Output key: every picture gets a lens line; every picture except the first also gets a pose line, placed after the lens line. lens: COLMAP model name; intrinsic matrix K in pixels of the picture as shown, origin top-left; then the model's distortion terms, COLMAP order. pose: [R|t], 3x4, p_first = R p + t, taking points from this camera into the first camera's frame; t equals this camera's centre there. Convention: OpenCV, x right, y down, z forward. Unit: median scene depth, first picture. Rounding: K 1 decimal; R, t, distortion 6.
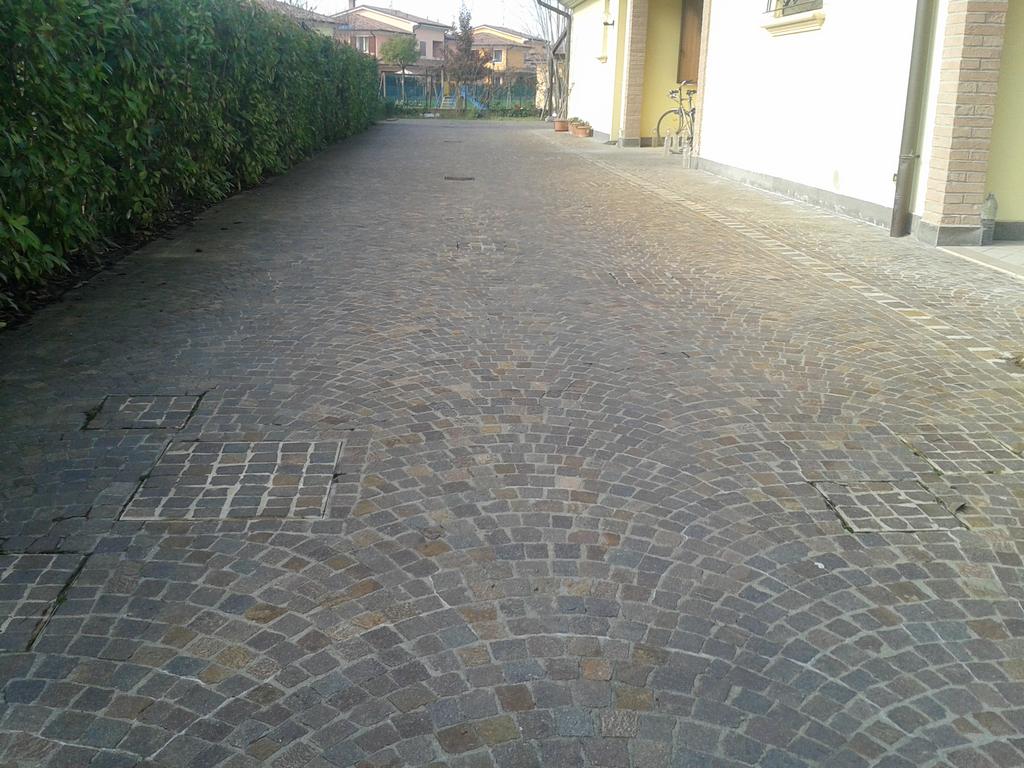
lens RADIAL K [[1017.4, 0, 511.9], [0, 1017.4, 384.3], [0, 0, 1]] dist [-0.006706, 0.000000]
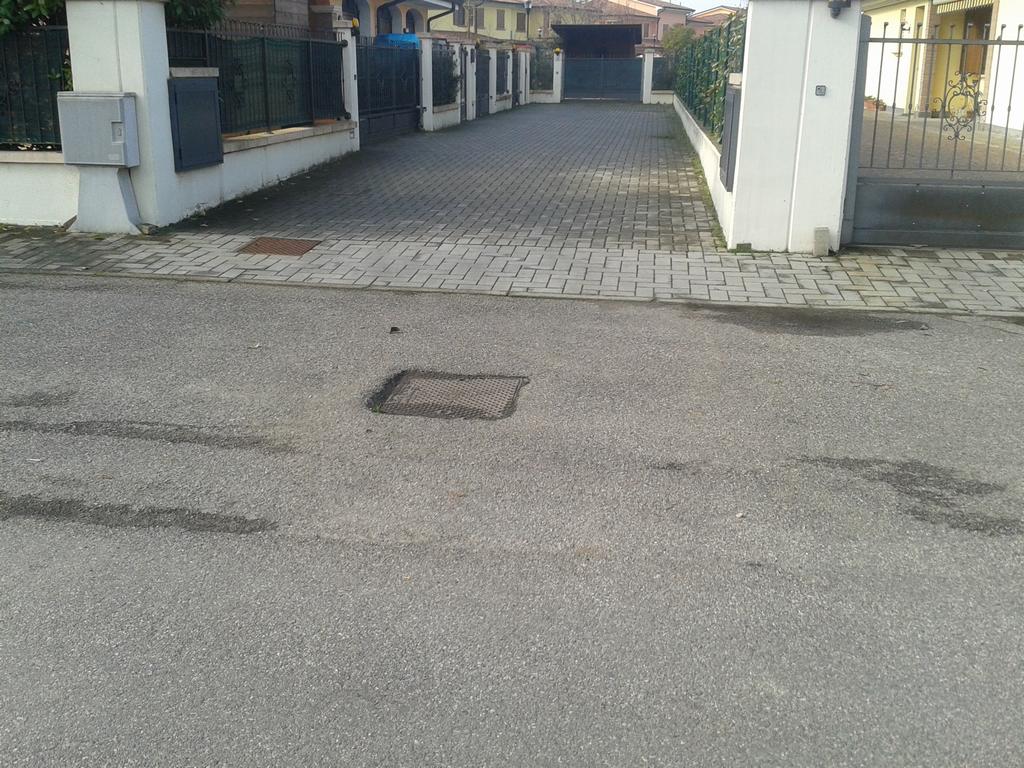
lens RADIAL K [[1017.4, 0, 511.3], [0, 1017.4, 382.3], [0, 0, 1]] dist [-0.006706, 0.000000]
pose [[0.982600, 0.044664, -0.180281, -0.191781], [-0.040959, 0.998867, 0.024223, 0.138627], [0.181159, -0.016417, 0.983317, -0.563932]]
